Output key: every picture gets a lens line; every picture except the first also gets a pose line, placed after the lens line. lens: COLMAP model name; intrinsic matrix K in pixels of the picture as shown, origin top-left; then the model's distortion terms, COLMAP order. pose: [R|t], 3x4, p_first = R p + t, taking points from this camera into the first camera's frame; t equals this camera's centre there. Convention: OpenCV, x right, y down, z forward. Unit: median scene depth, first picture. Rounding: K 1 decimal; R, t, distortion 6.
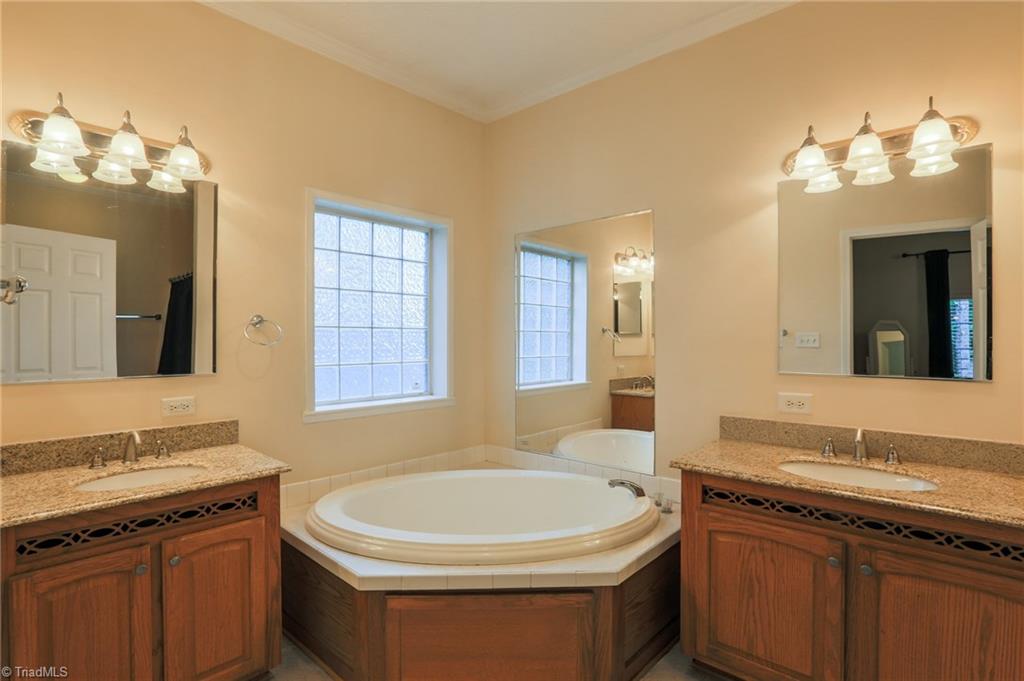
lens RADIAL K [[496.8, 0, 511.2], [0, 496.8, 338.2], [0, 0, 1]] dist [-0.039193, 0.002295]
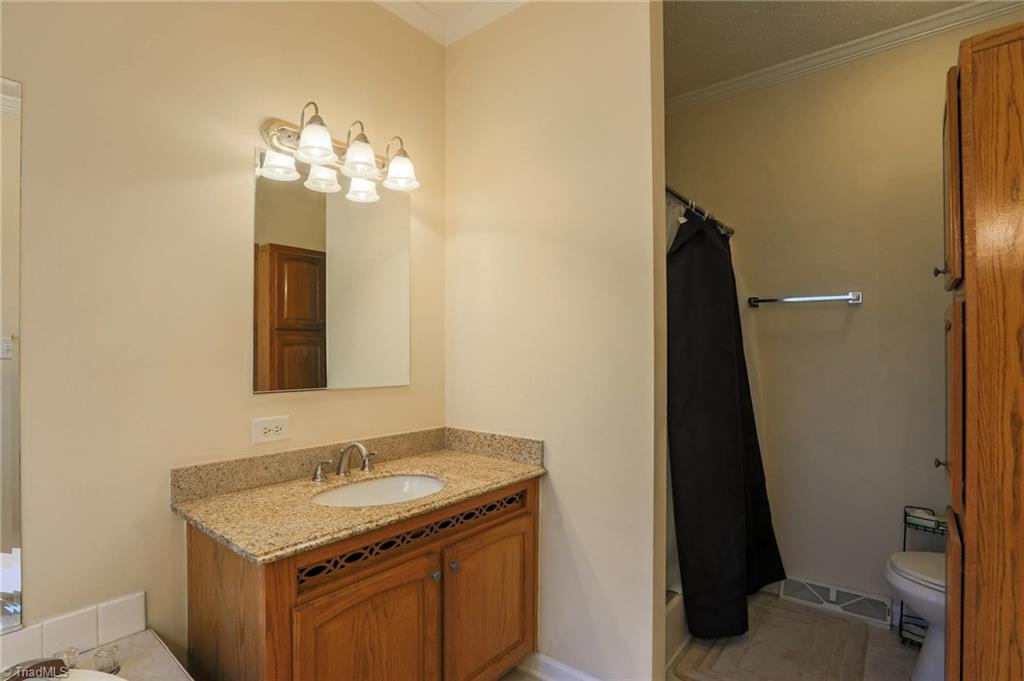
lens RADIAL K [[496.8, 0, 511.3], [0, 496.8, 343.8], [0, 0, 1]] dist [-0.039193, 0.002295]
pose [[-0.032255, 0.011341, 0.999415, -0.293734], [0.002360, 0.999934, -0.011271, 0.002256], [-0.999477, 0.001995, -0.032280, 0.757783]]
